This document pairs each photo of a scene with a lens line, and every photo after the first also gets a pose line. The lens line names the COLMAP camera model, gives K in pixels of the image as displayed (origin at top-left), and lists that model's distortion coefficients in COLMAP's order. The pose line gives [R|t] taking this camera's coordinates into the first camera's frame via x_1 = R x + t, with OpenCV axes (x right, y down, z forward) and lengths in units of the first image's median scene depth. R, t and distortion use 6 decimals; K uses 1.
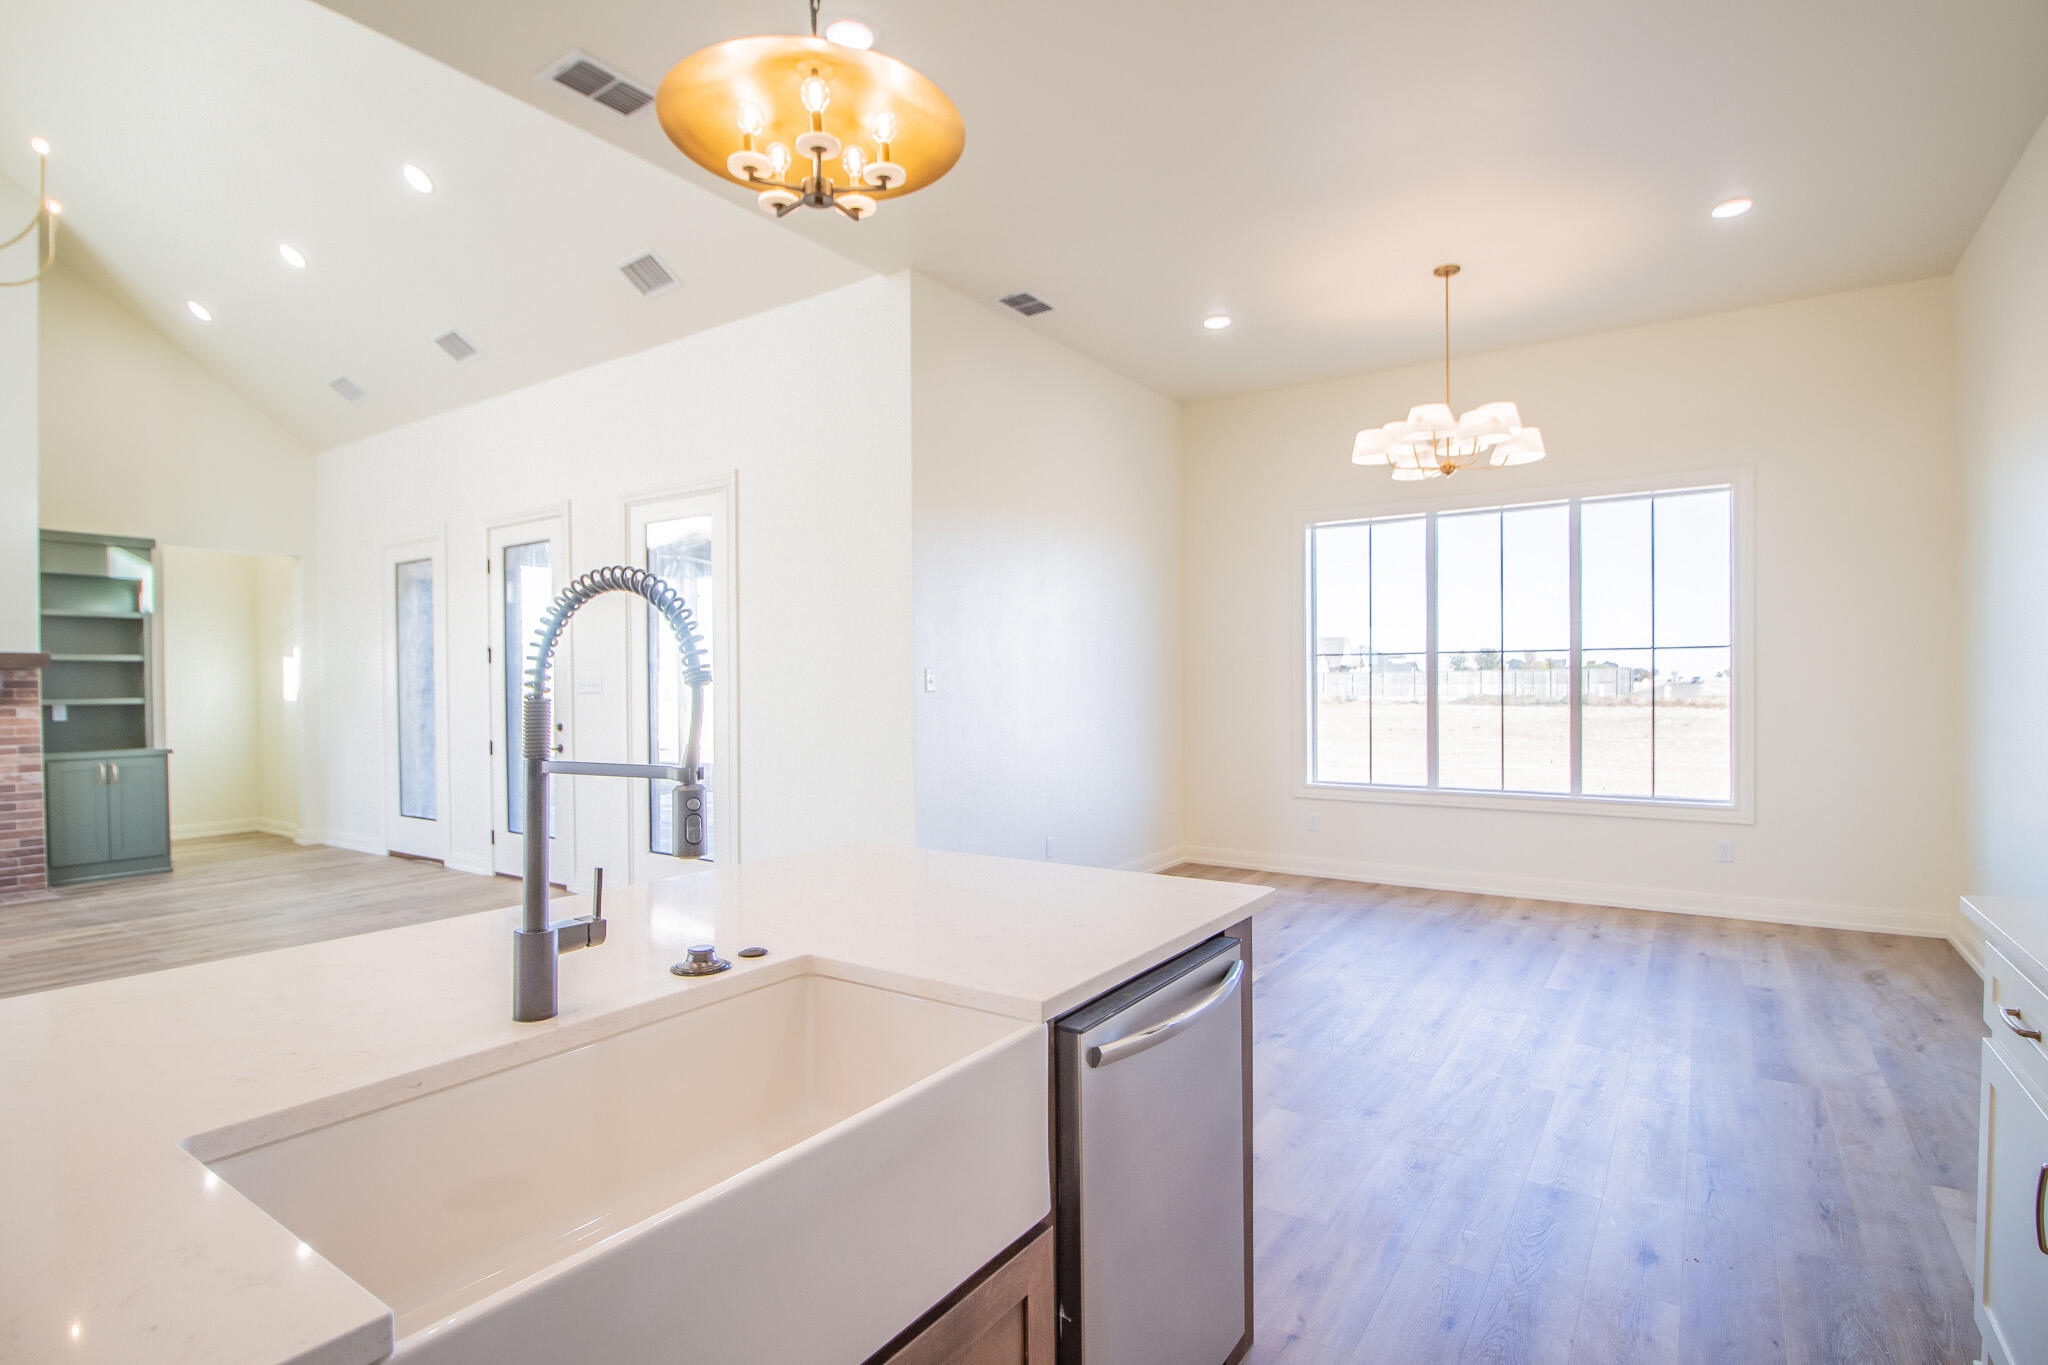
lens RADIAL K [[1001.7, 0, 1028.4], [0, 1001.7, 685.2], [0, 0, 1]] dist [-0.012705, -0.002198]
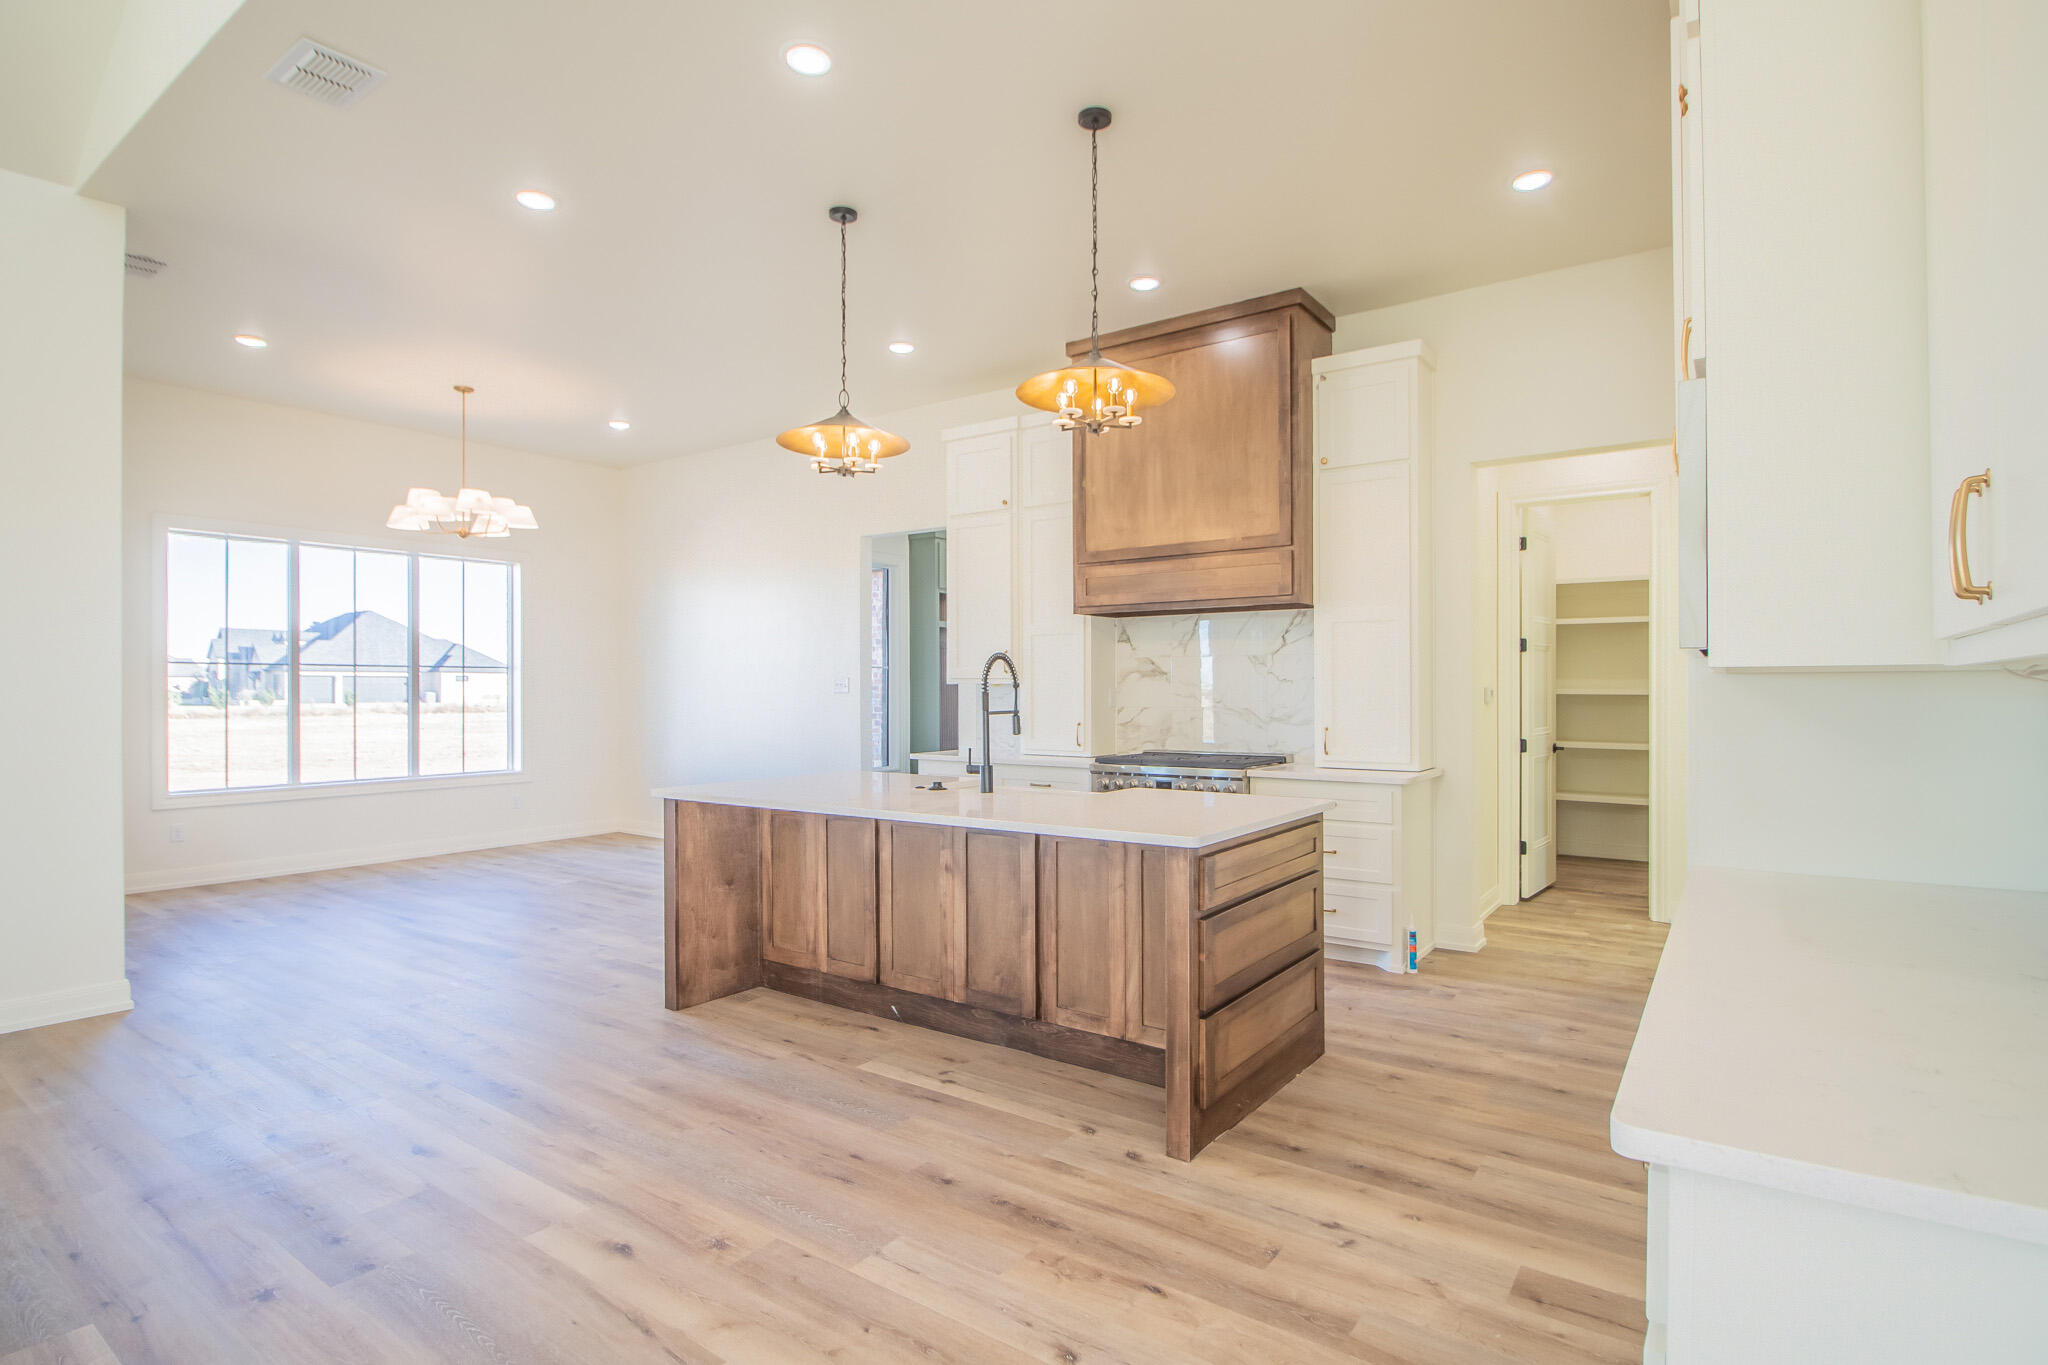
lens RADIAL K [[1001.7, 0, 1024.2], [0, 1001.7, 693.4], [0, 0, 1]] dist [-0.012705, -0.002198]
pose [[0.022583, 0.009767, 0.999697, -0.719763], [-0.000495, 0.999952, -0.009758, 0.010374], [-0.999745, -0.000274, 0.022587, 0.158584]]
